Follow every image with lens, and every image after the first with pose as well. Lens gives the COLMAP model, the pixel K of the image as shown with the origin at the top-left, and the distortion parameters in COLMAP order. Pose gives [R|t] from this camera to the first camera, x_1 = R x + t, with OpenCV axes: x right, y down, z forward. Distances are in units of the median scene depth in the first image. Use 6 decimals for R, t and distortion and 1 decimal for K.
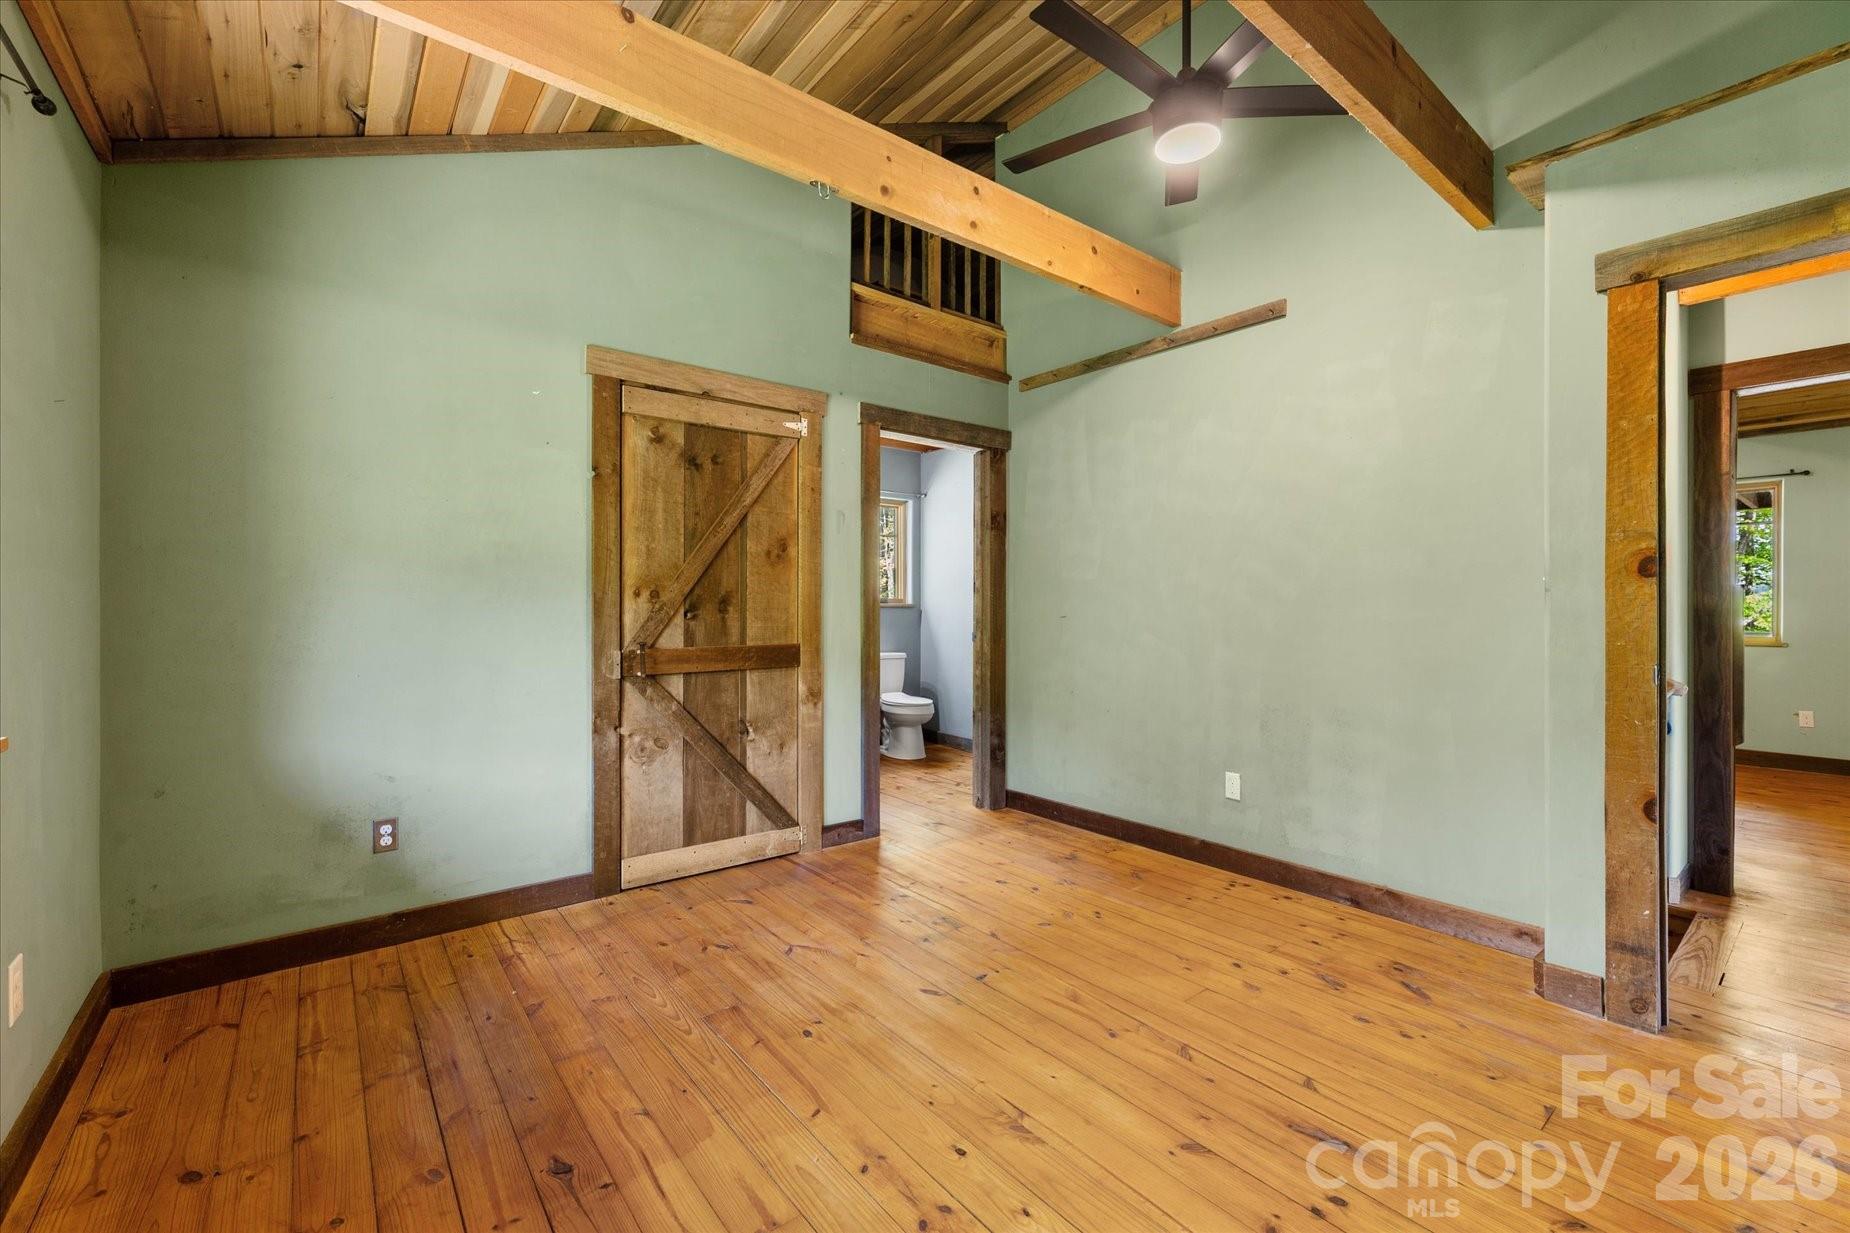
lens RADIAL K [[768.4, 0, 921.6], [0, 768.4, 609.7], [0, 0, 1]] dist [0.001663, 0.000043]
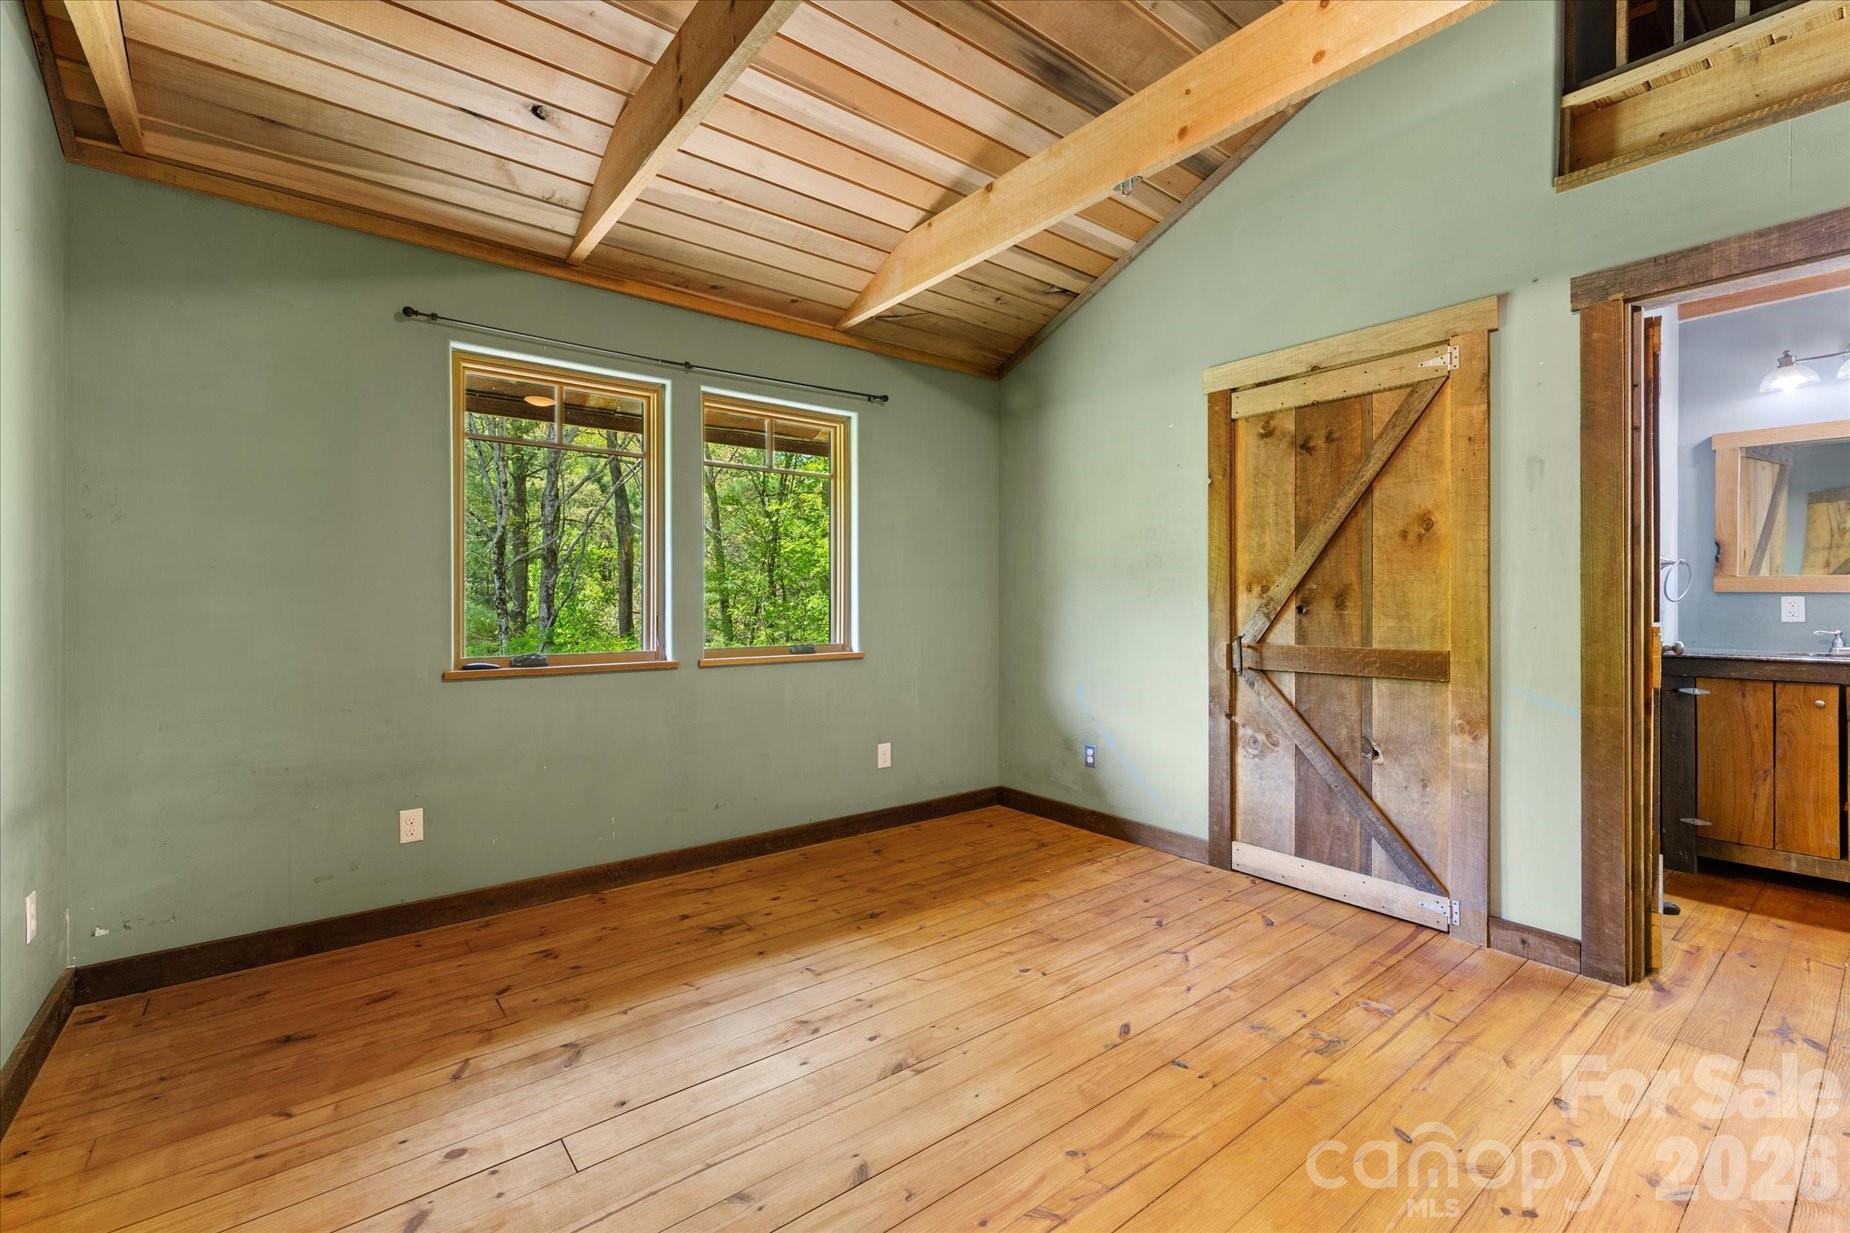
lens RADIAL K [[787.4, 0, 914.6], [0, 787.4, 604.2], [0, 0, 1]] dist [0.000126, 0.000156]
pose [[-0.008329, 0.001136, -0.999965, 0.673436], [-0.004851, 0.999988, 0.001177, 0.000099], [0.999954, 0.004861, -0.008323, 0.547199]]
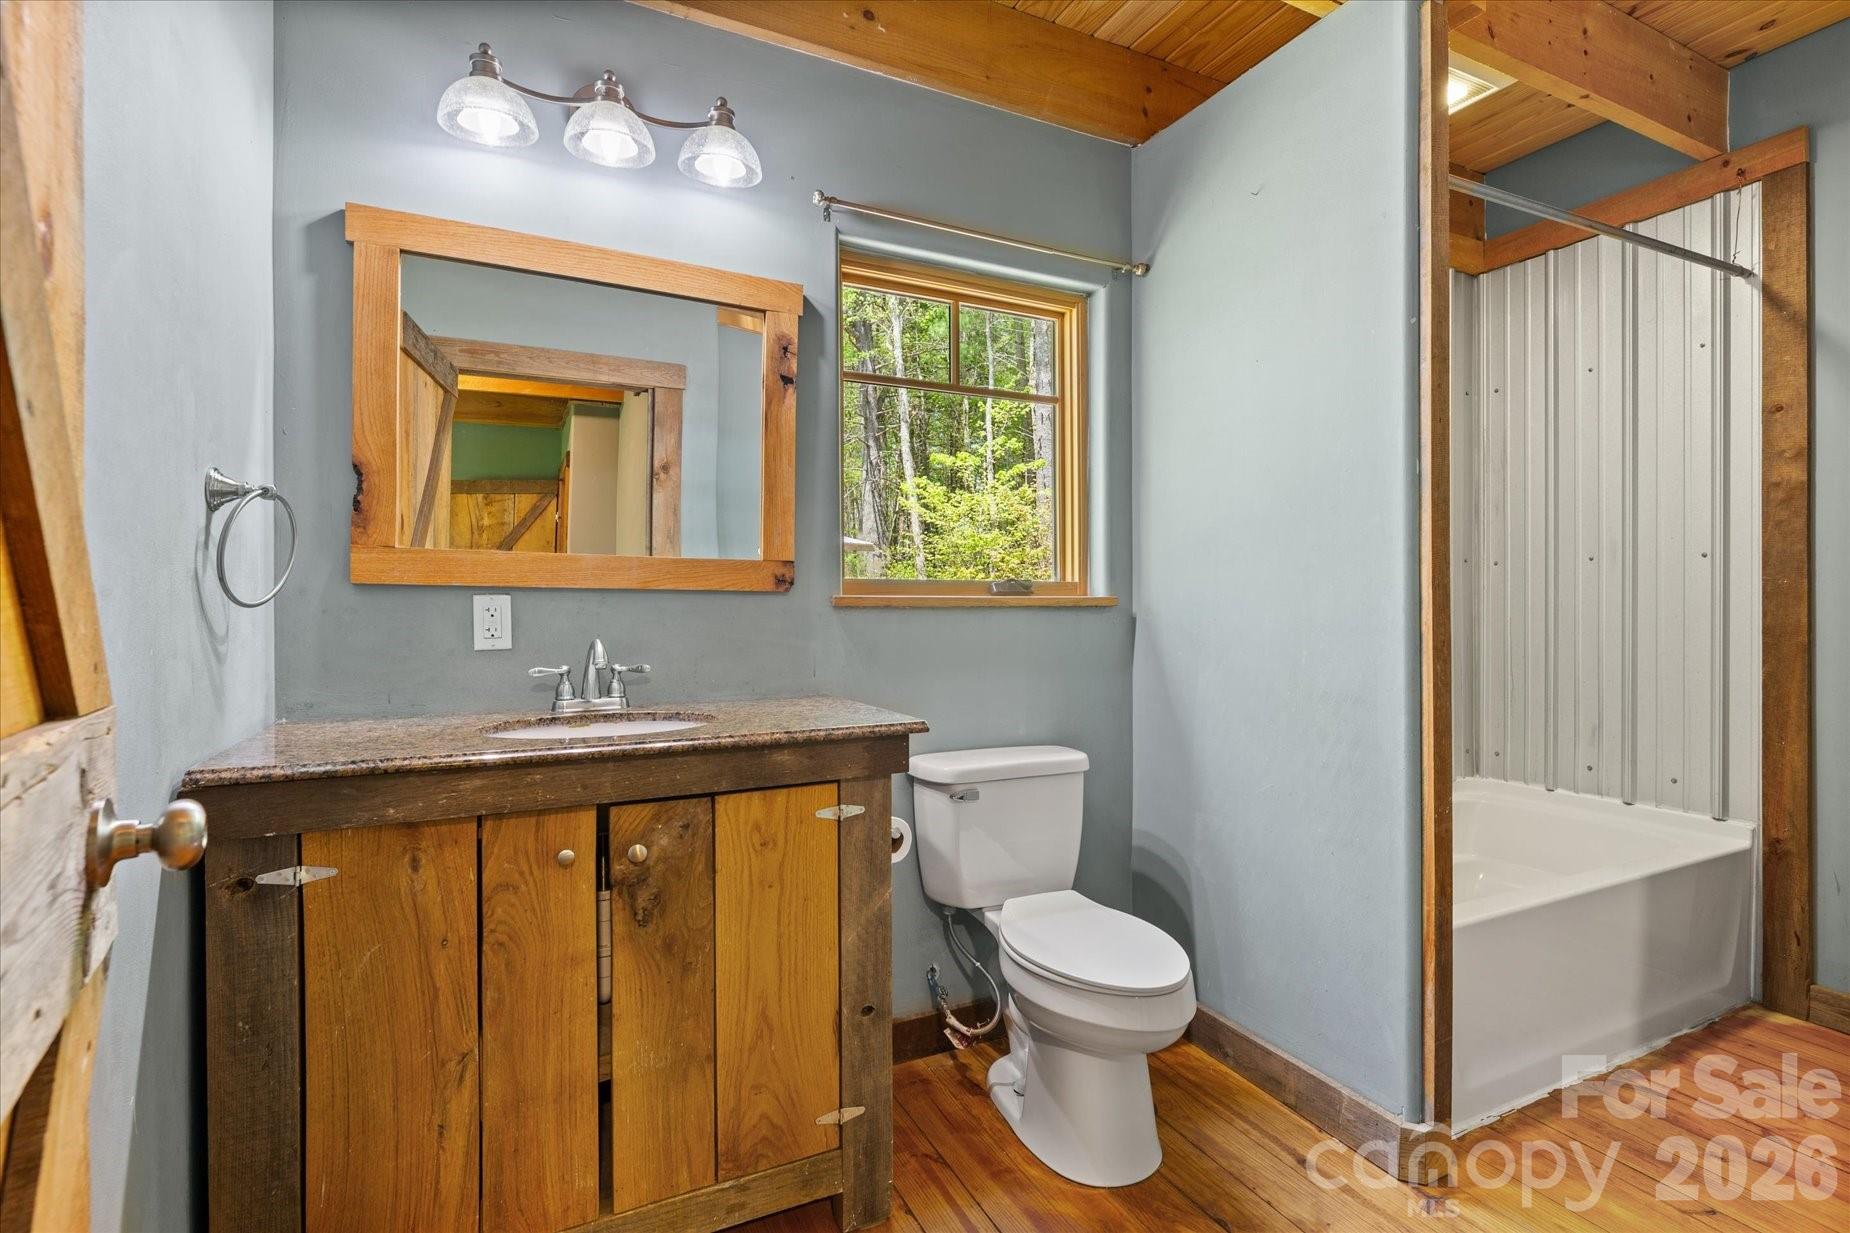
lens RADIAL K [[867.5, 0, 924.0], [0, 867.5, 606.4], [0, 0, 1]] dist [-0.000905, -0.000084]
pose [[0.976680, -0.002333, -0.214686, -0.018255], [0.001720, 0.999994, -0.003044, -0.005453], [0.214692, 0.002604, 0.976678, 1.249768]]
